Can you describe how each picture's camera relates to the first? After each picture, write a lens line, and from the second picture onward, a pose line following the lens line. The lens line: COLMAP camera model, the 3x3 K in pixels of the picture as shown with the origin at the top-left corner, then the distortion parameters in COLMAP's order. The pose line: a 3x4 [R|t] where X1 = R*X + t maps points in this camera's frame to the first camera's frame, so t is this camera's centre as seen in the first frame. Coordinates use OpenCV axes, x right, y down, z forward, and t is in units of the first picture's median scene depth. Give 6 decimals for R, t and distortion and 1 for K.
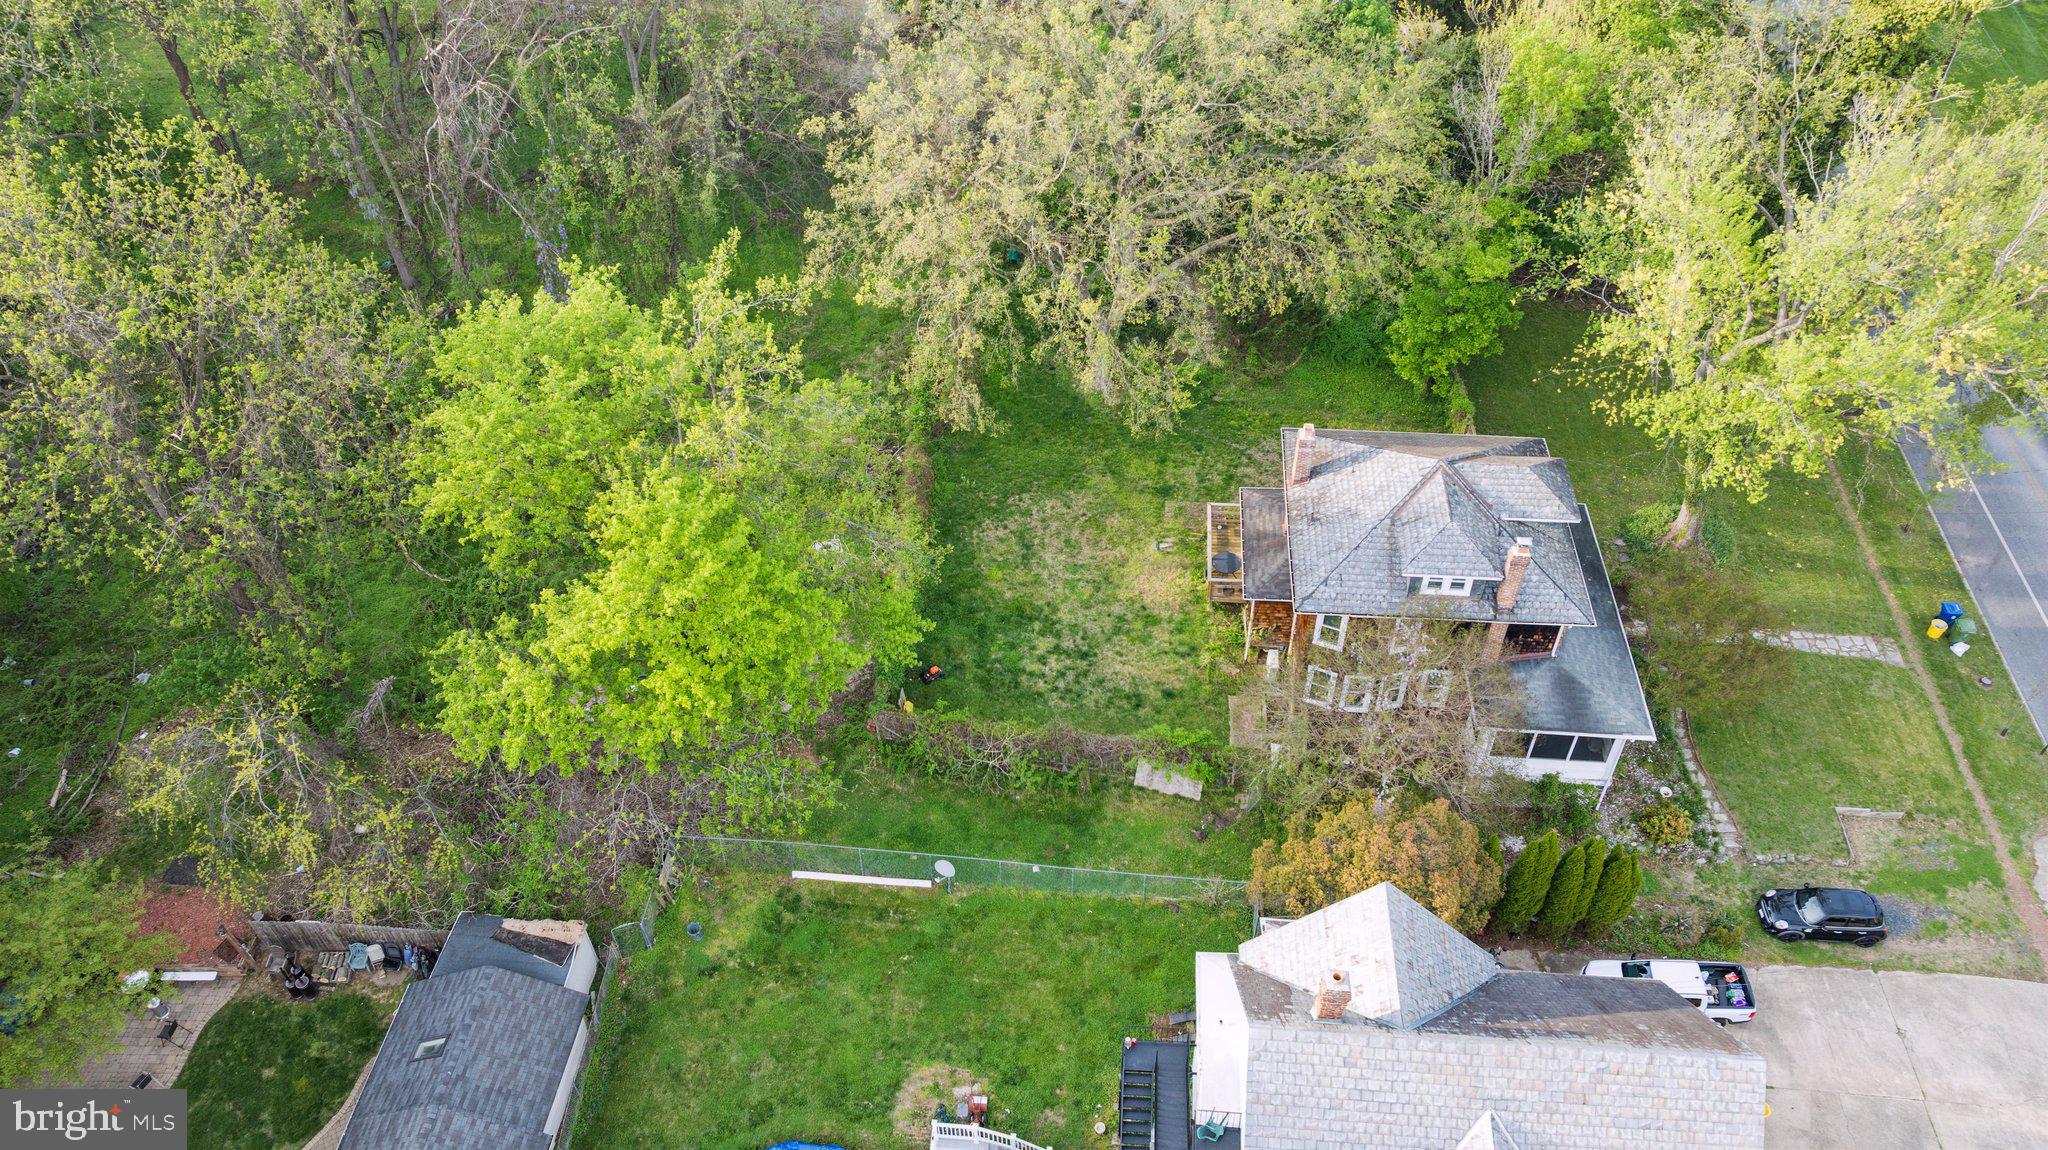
lens RADIAL K [[1452.8, 0, 1011.5], [0, 1452.8, 575.4], [0, 0, 1]] dist [-0.047553, 0.023980]
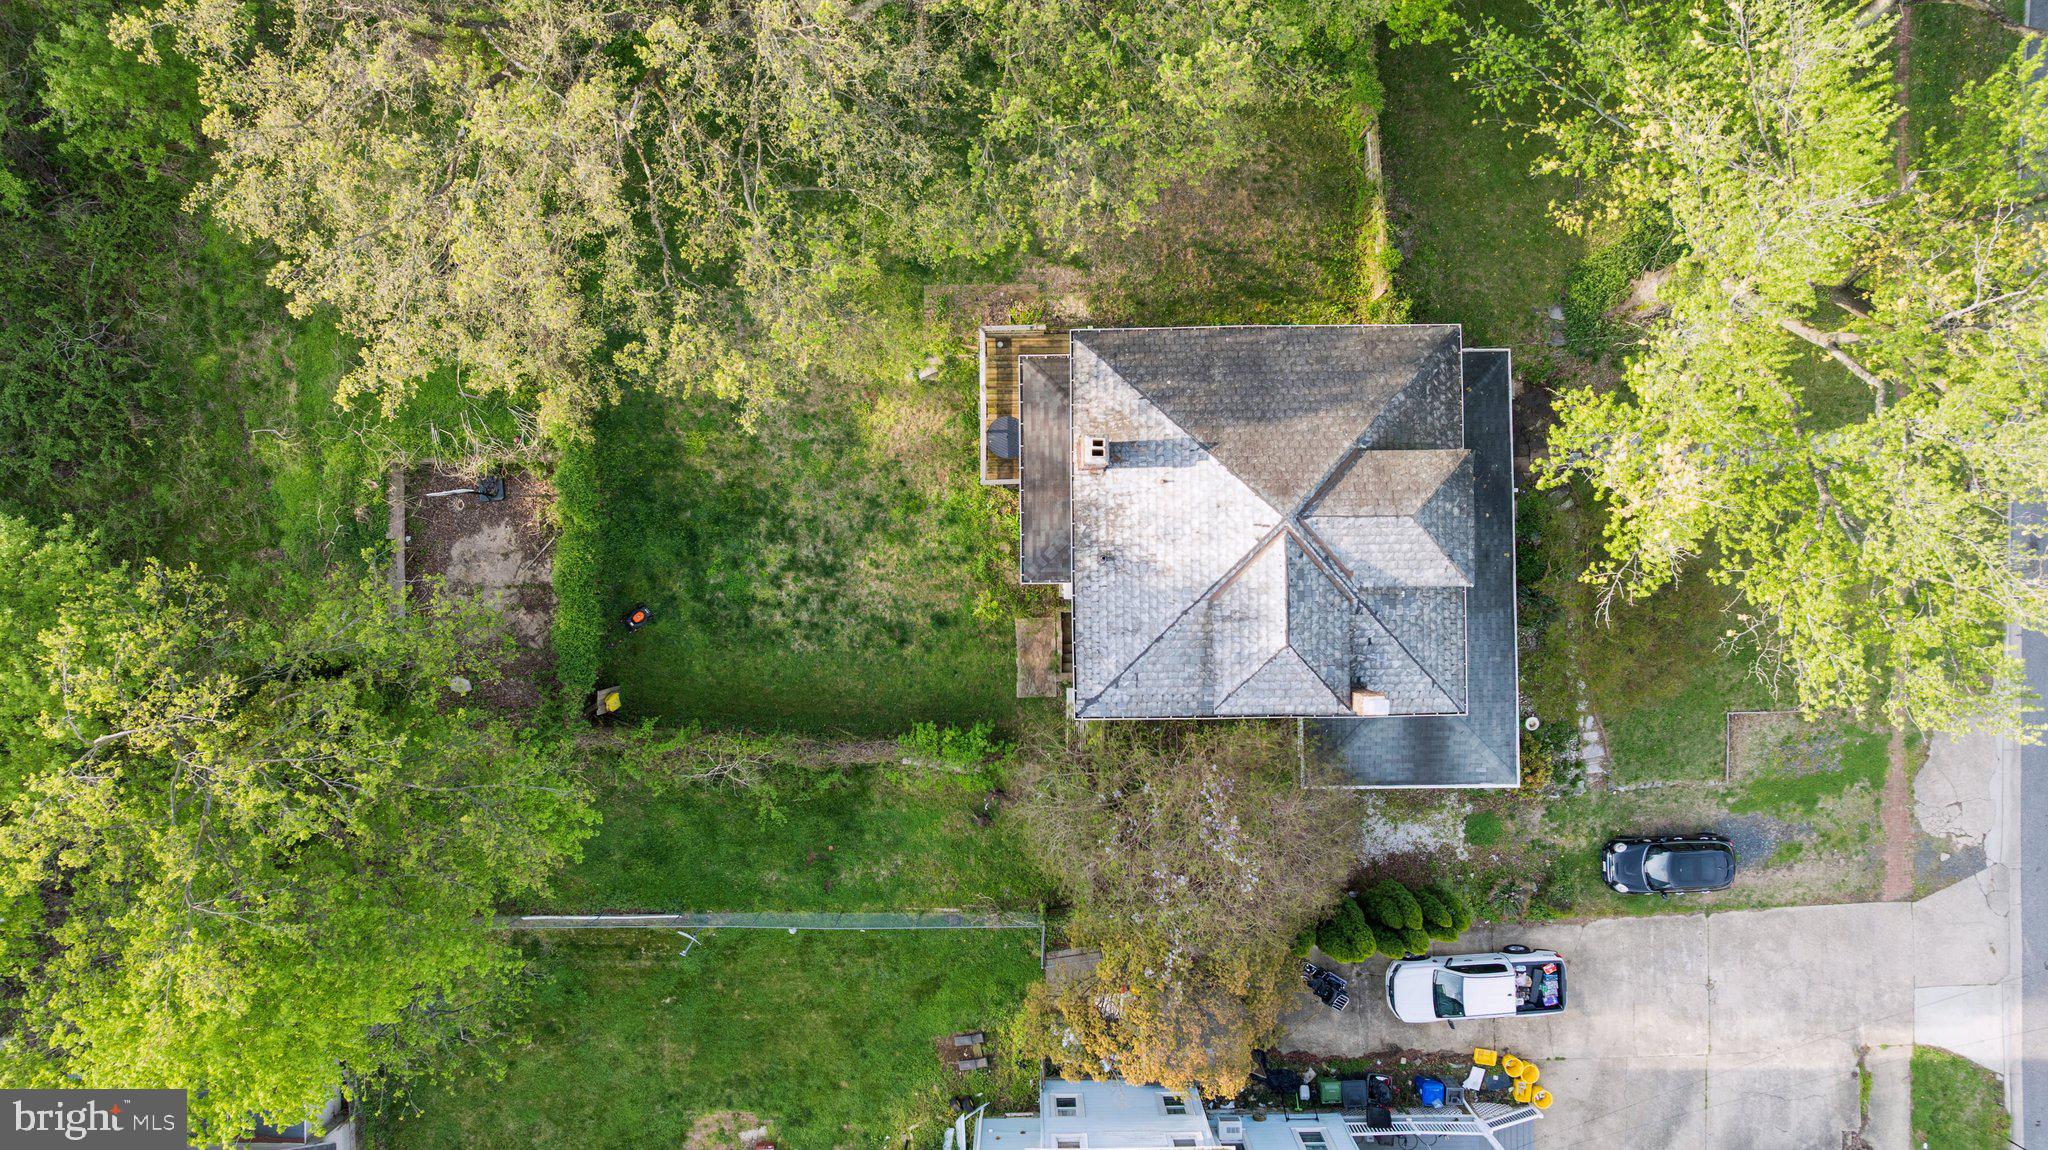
lens RADIAL K [[1452.8, 0, 1035.0], [0, 1452.8, 577.7], [0, 0, 1]] dist [-0.047553, 0.023980]
pose [[0.995063, -0.097269, 0.019718, 0.157477], [0.054713, 0.703381, 0.708704, -0.529686], [-0.082804, -0.704126, 0.705230, 0.491306]]
